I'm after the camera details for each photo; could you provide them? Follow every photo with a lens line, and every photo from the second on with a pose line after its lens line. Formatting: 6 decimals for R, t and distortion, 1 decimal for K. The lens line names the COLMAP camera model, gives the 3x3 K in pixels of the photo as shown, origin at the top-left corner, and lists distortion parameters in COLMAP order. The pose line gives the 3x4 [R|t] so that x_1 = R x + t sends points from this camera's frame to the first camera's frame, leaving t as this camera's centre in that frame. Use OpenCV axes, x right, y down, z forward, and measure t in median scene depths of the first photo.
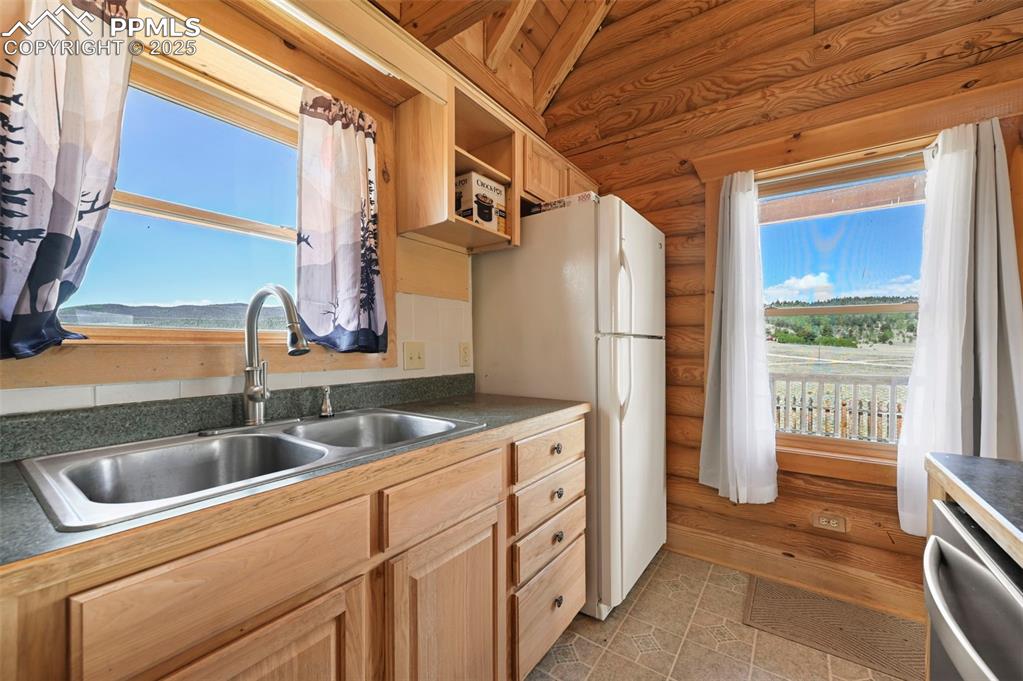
lens RADIAL K [[403.5, 0, 514.1], [0, 403.5, 348.0], [0, 0, 1]] dist [-0.001652, 0.000017]
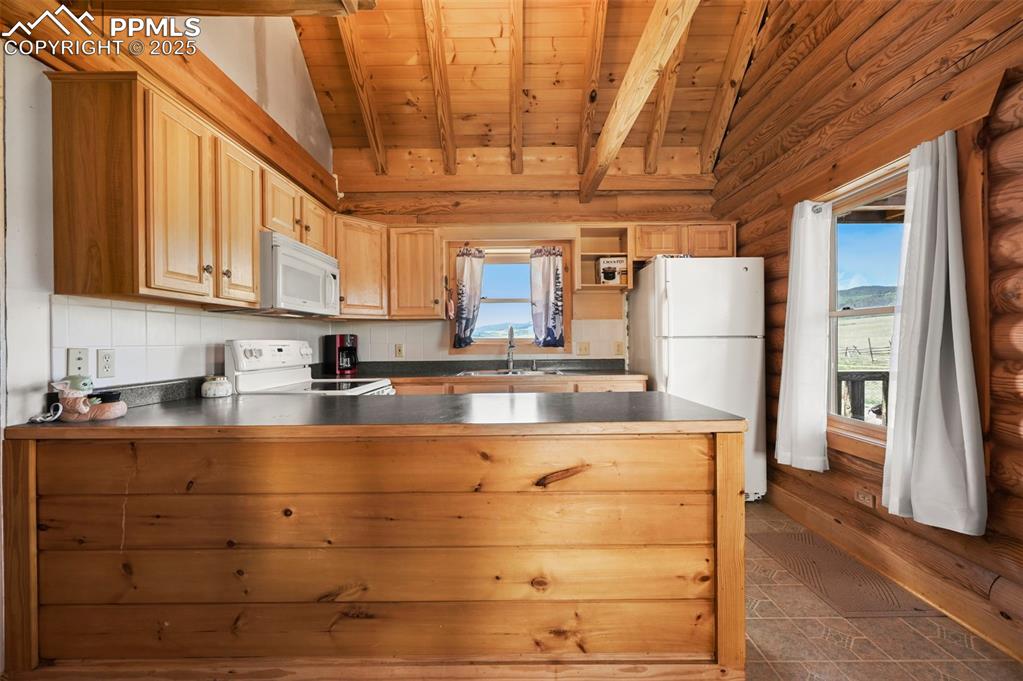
lens RADIAL K [[403.5, 0, 514.1], [0, 403.5, 348.0], [0, 0, 1]] dist [-0.001652, 0.000017]
pose [[0.579227, 0.006137, -0.815143, 1.221532], [0.001652, 0.999961, 0.008702, -0.003143], [0.815164, -0.006387, 0.579195, -0.499077]]
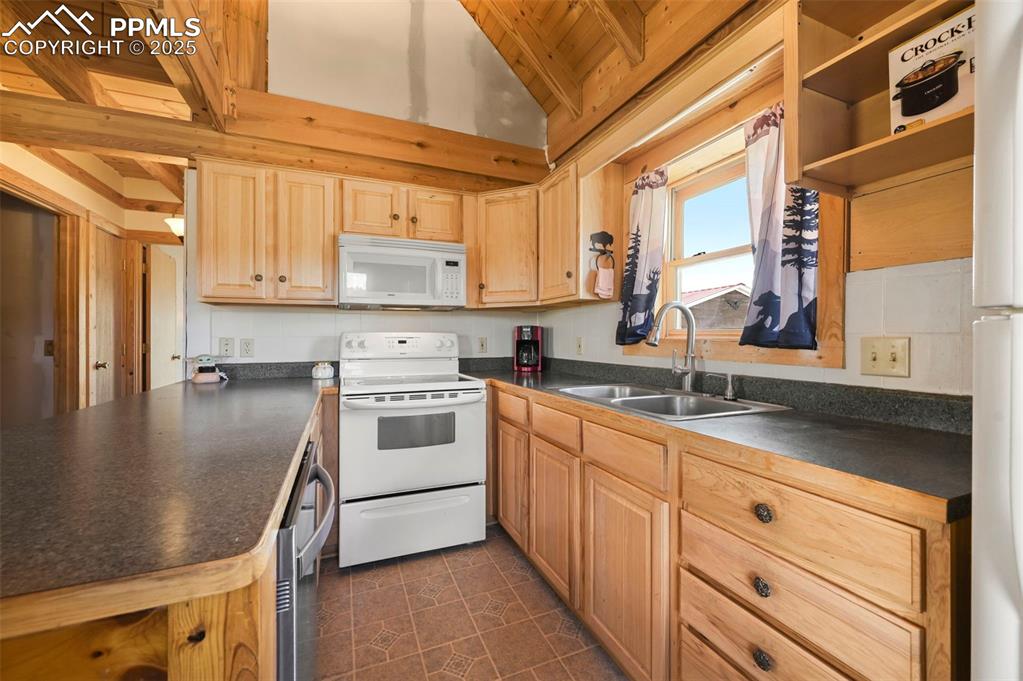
lens RADIAL K [[406.6, 0, 511.3], [0, 406.6, 336.4], [0, 0, 1]] dist [-0.000178, 0.000121]
pose [[-0.528403, -0.001107, -0.848993, 0.659258], [-0.007204, 0.999969, 0.003180, -0.012731], [0.848963, 0.007797, -0.528394, 0.793736]]
